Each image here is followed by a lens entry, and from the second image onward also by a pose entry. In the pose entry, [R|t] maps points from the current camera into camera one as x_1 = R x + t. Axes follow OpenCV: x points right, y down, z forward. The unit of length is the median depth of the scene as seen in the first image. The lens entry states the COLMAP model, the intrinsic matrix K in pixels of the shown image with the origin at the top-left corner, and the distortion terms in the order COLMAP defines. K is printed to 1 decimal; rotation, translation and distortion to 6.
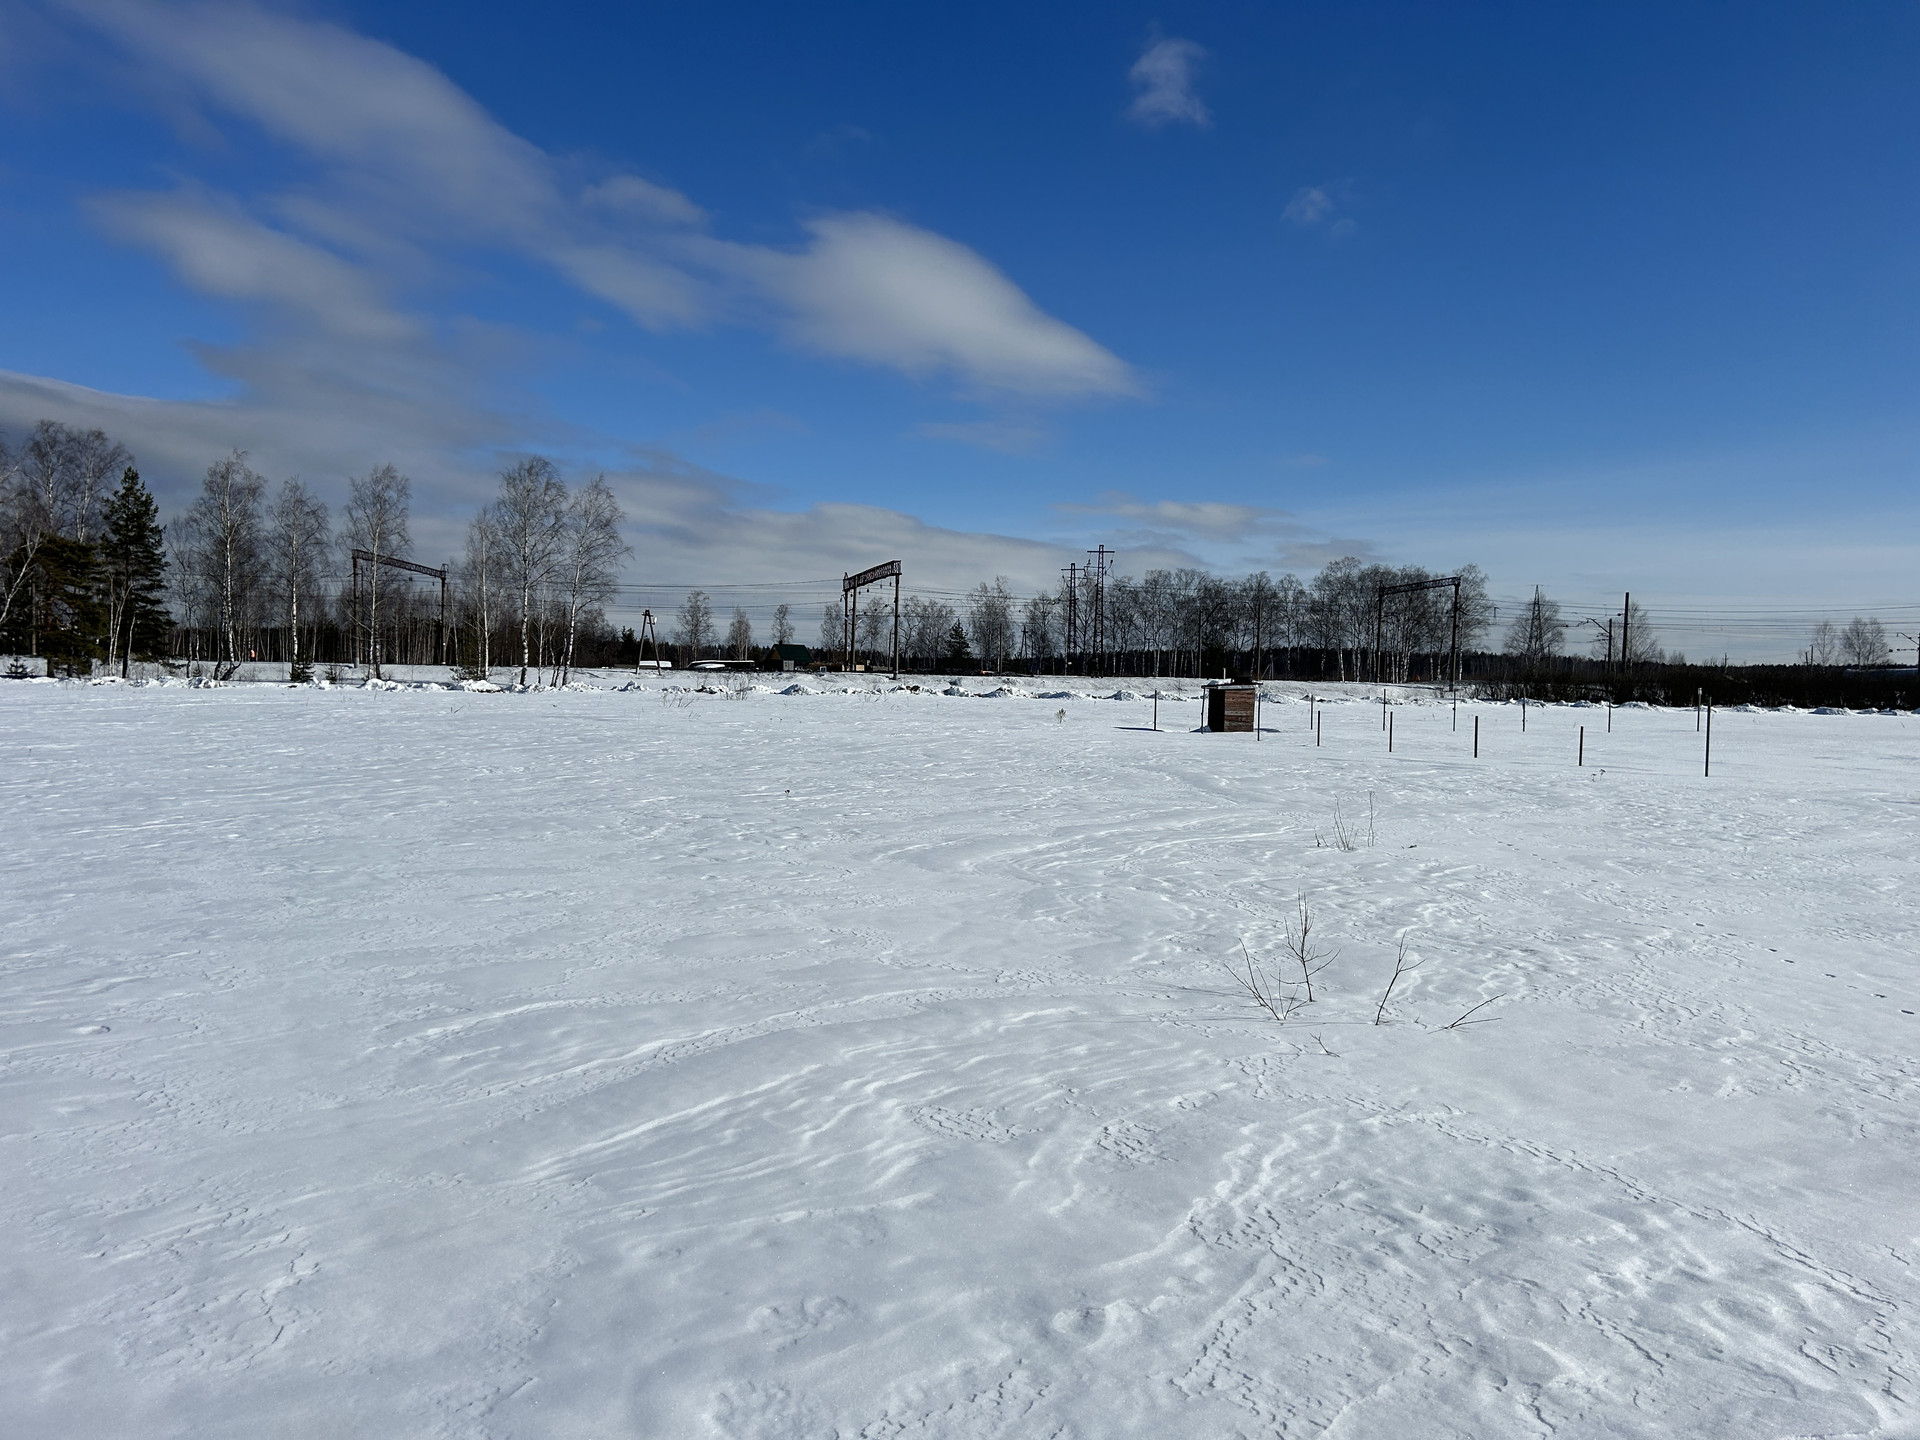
lens RADIAL K [[1407.7, 0, 962.8], [0, 1407.7, 654.0], [0, 0, 1]] dist [0.067400, -0.068324]
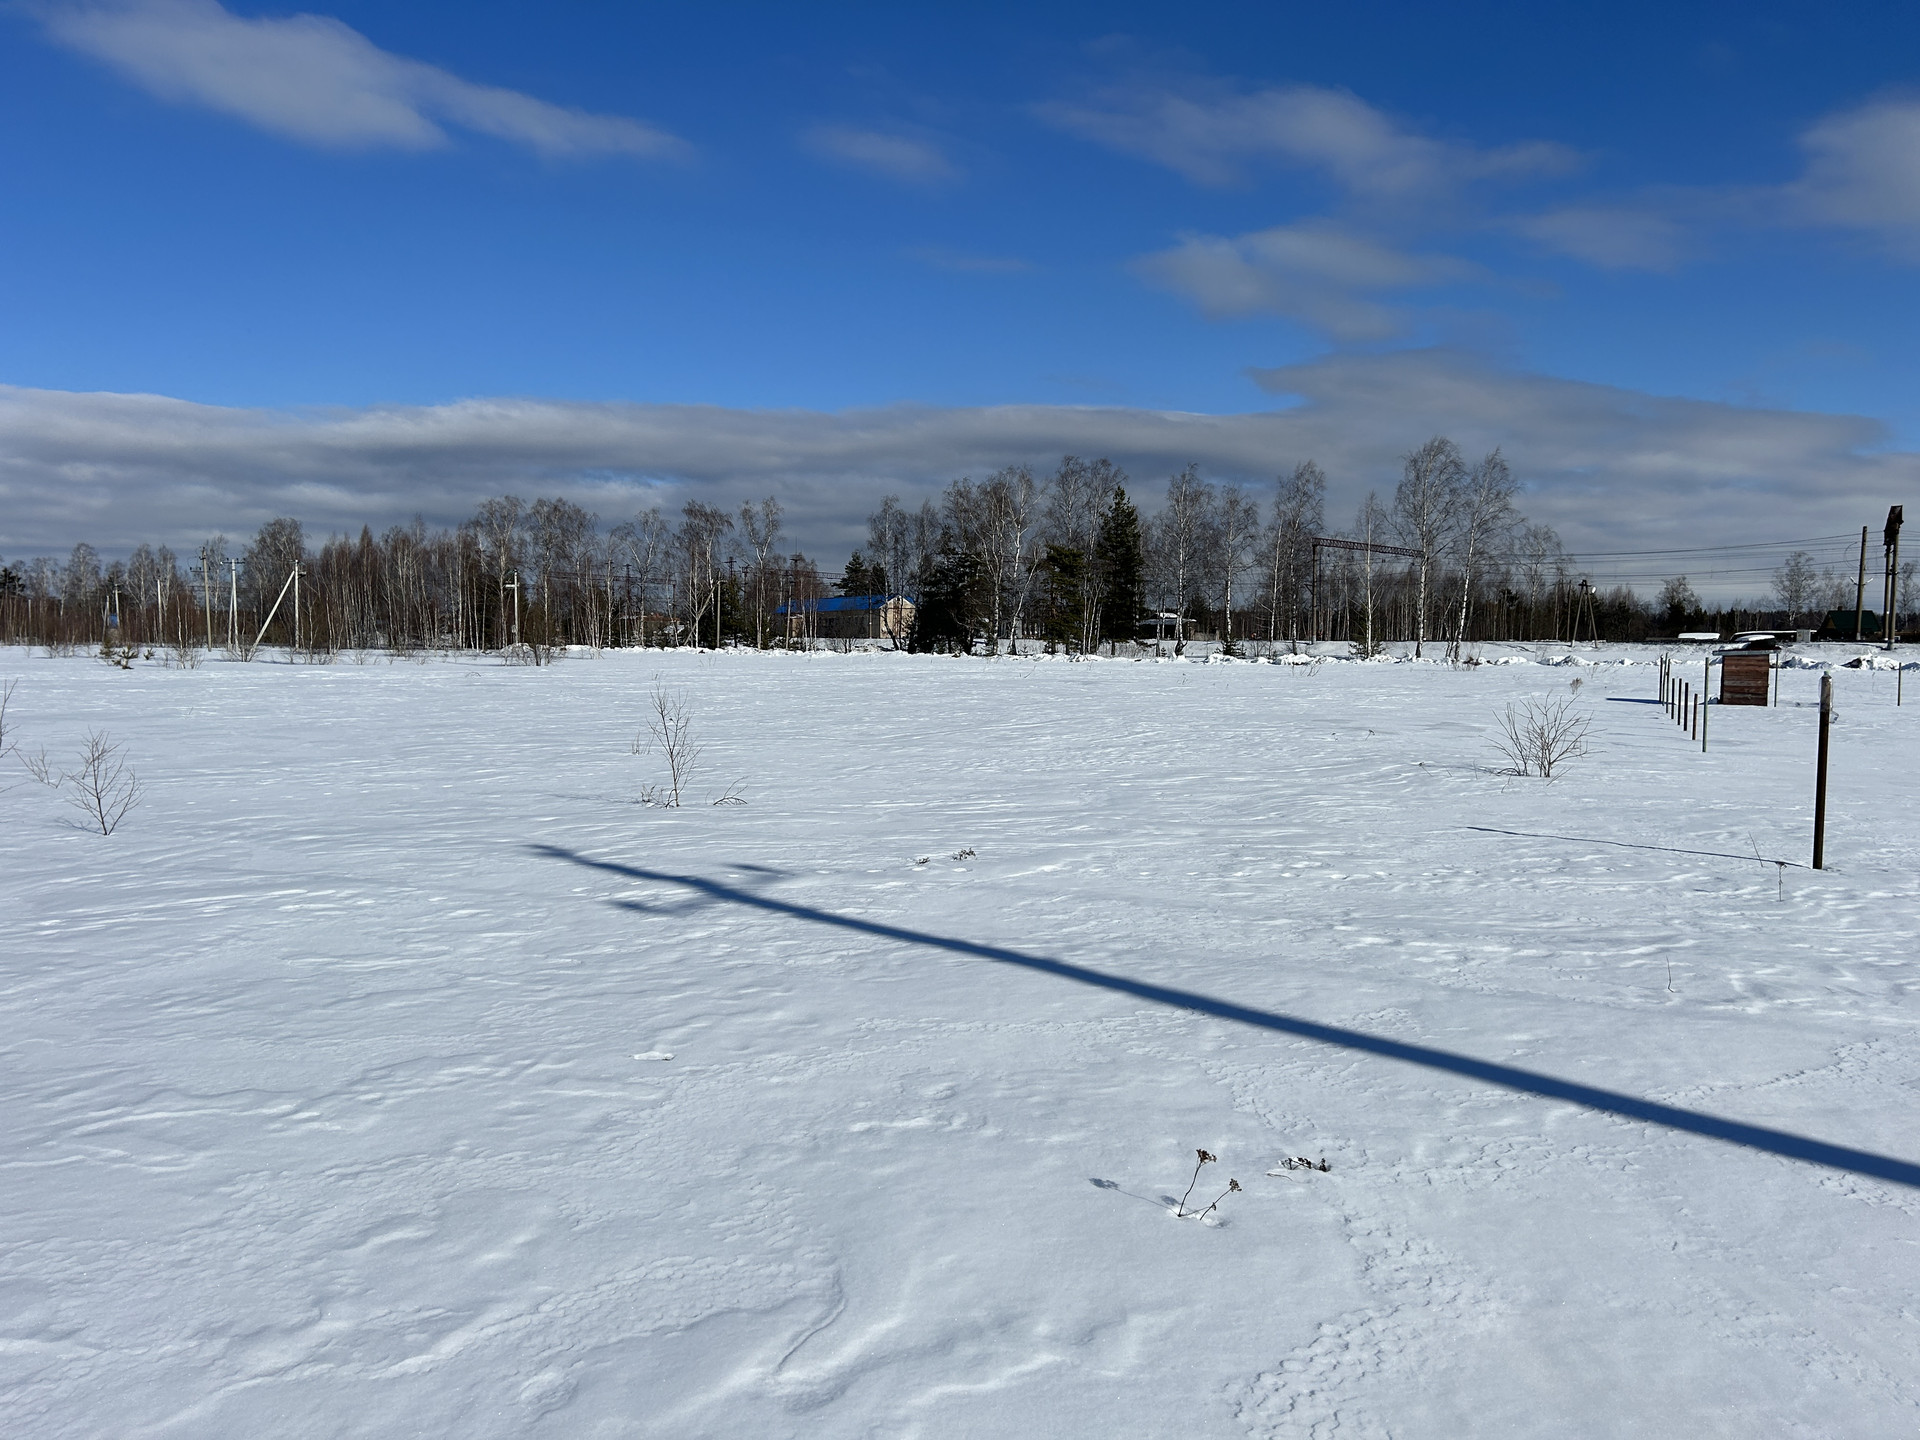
lens RADIAL K [[1407.7, 0, 956.4], [0, 1407.7, 698.0], [0, 0, 1]] dist [0.067400, -0.068324]
pose [[0.705254, 0.017621, -0.708735, 0.198462], [0.015501, 0.999069, 0.040264, 0.003360], [0.708785, -0.039383, 0.704324, 0.015197]]
